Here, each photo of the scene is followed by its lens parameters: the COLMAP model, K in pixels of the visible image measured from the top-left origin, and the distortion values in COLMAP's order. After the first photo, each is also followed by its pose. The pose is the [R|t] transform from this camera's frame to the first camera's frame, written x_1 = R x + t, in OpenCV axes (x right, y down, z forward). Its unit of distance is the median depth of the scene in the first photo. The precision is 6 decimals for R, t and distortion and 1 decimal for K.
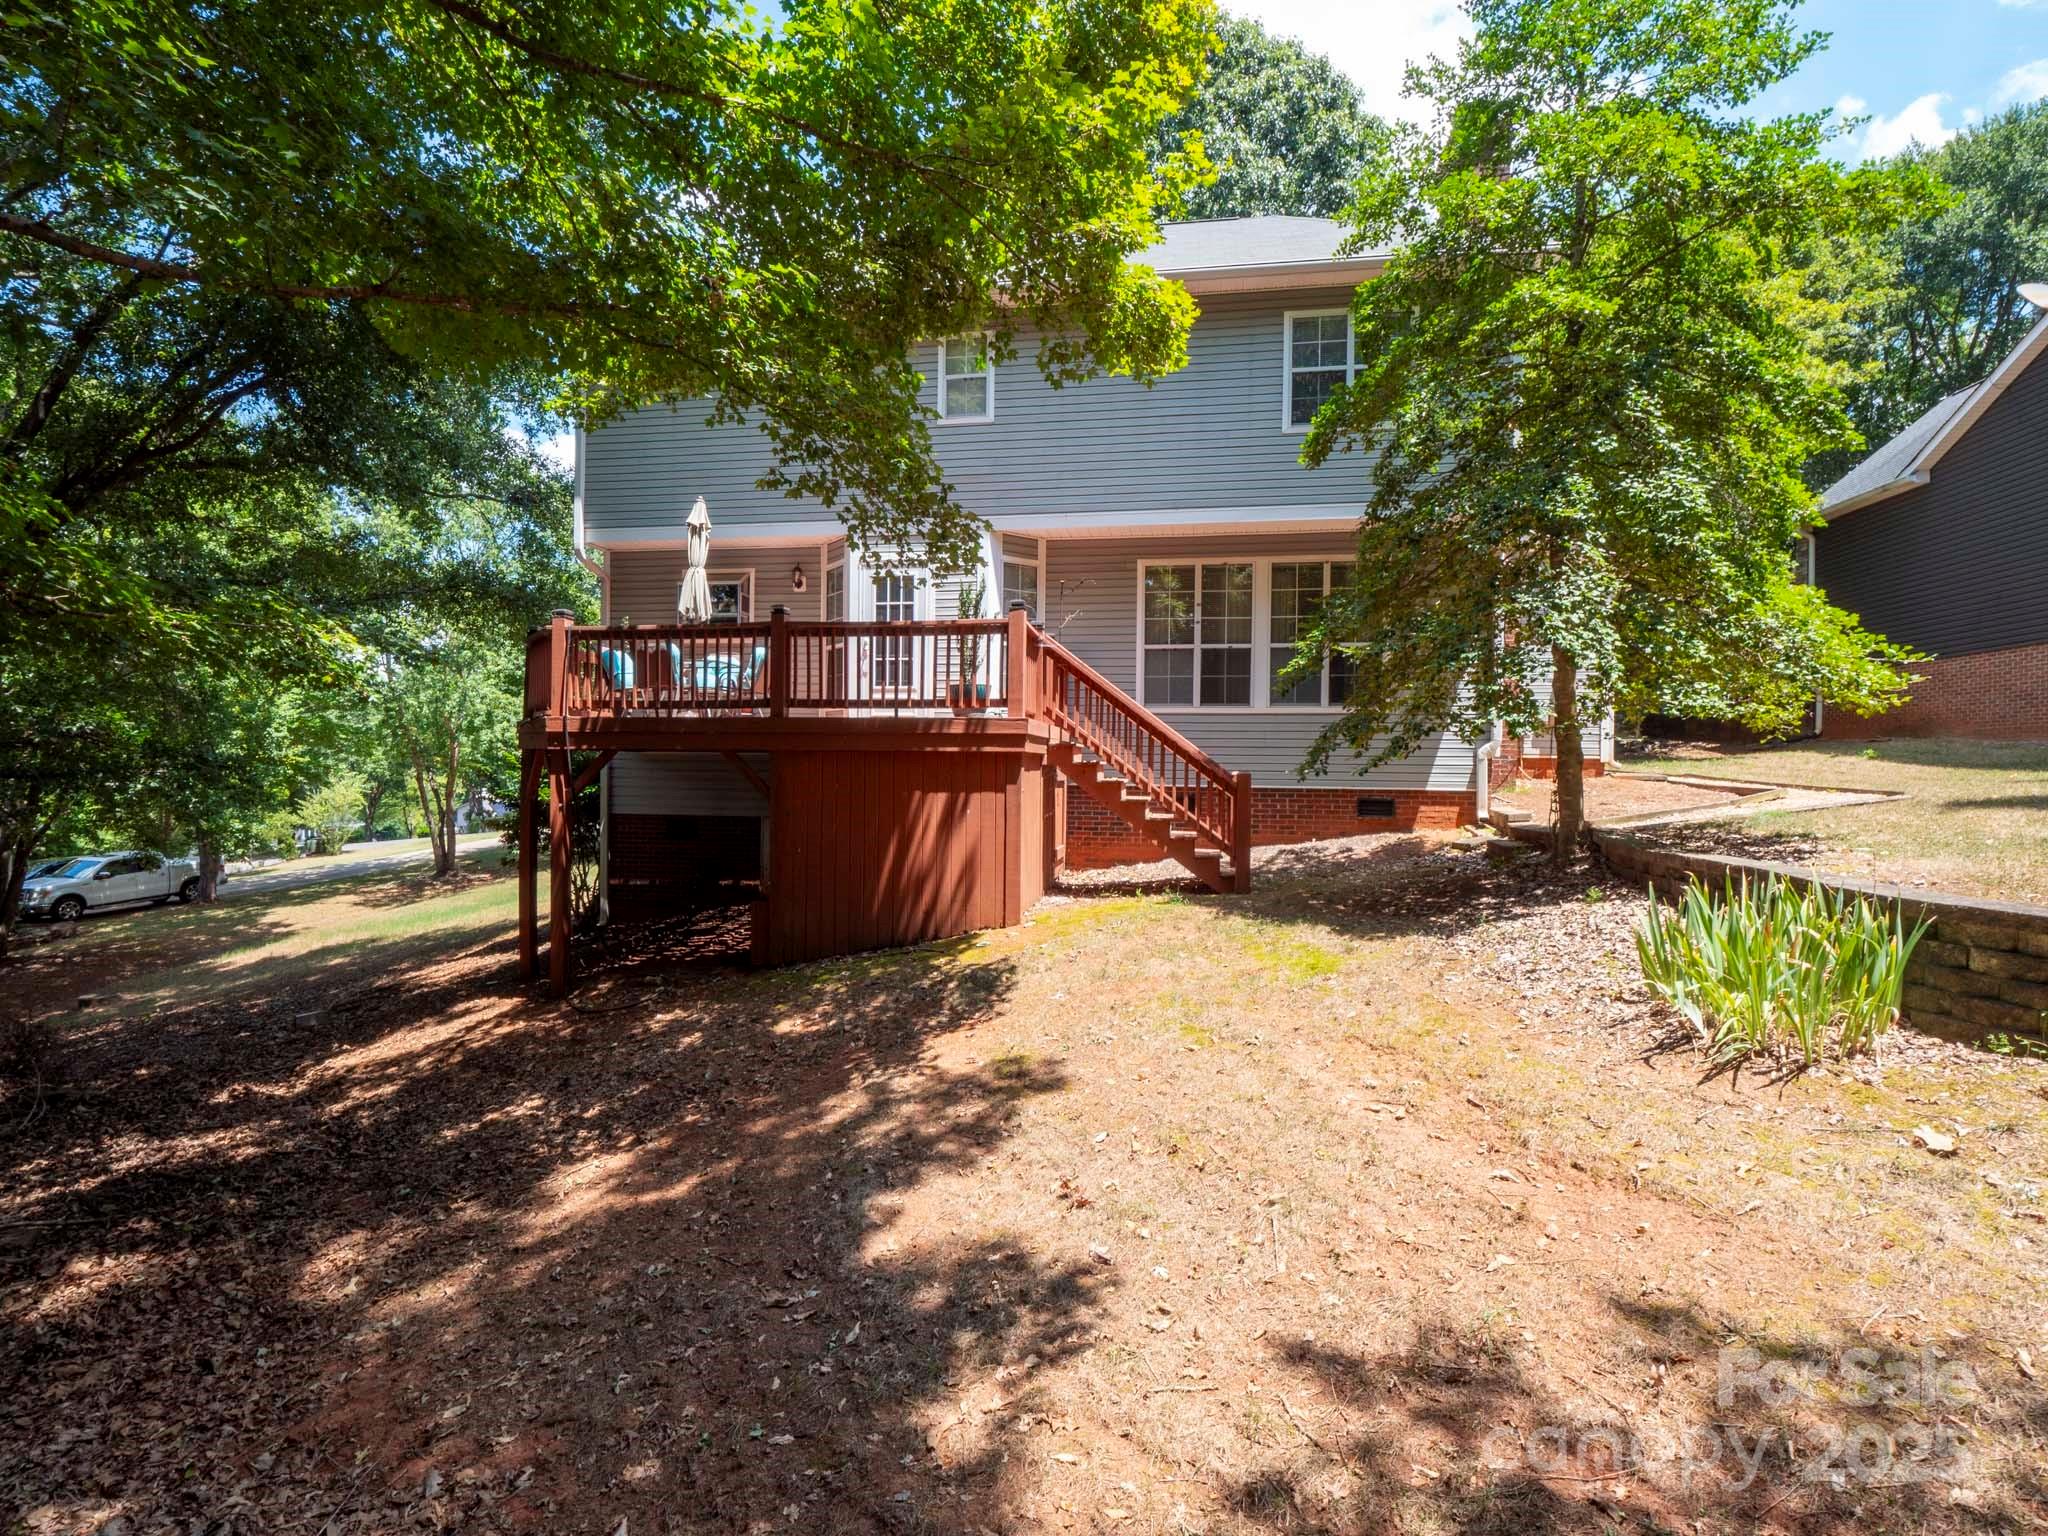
lens RADIAL K [[959.8, 0, 1021.5], [0, 959.8, 772.9], [0, 0, 1]] dist [0.000366, 0.000011]
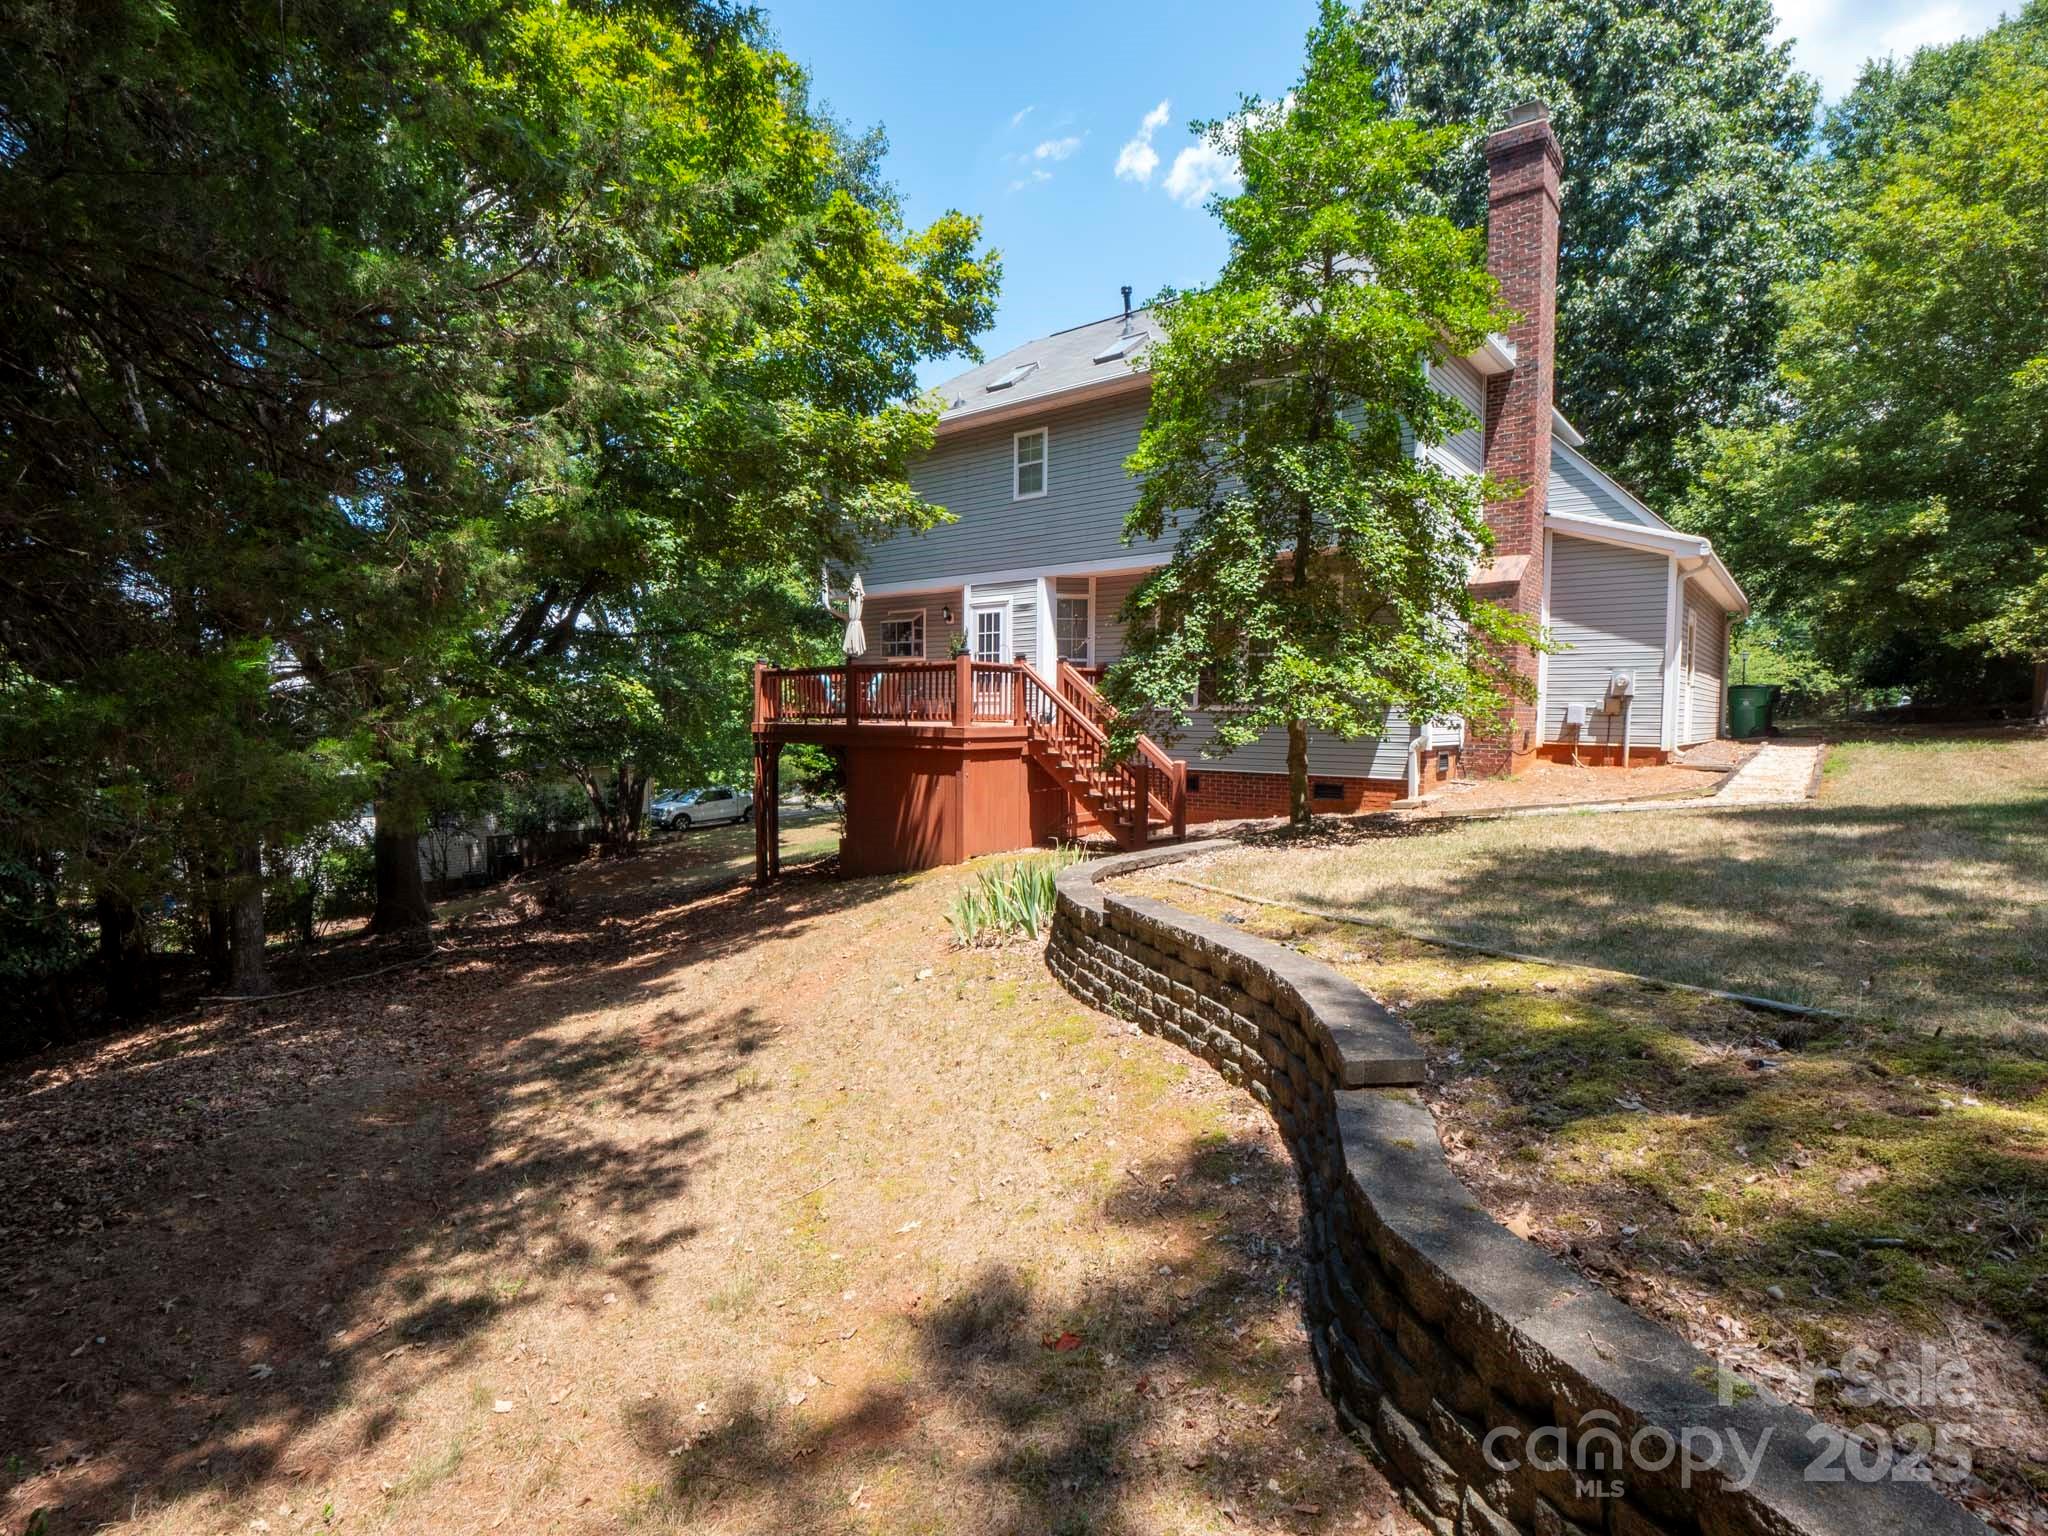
lens RADIAL K [[959.8, 0, 1030.9], [0, 959.8, 759.2], [0, 0, 1]] dist [0.000366, 0.000011]
pose [[0.882231, 0.018524, -0.470452, 0.583663], [-0.001176, 0.999309, 0.037141, -0.045556], [0.470815, -0.032214, 0.881644, -0.207728]]
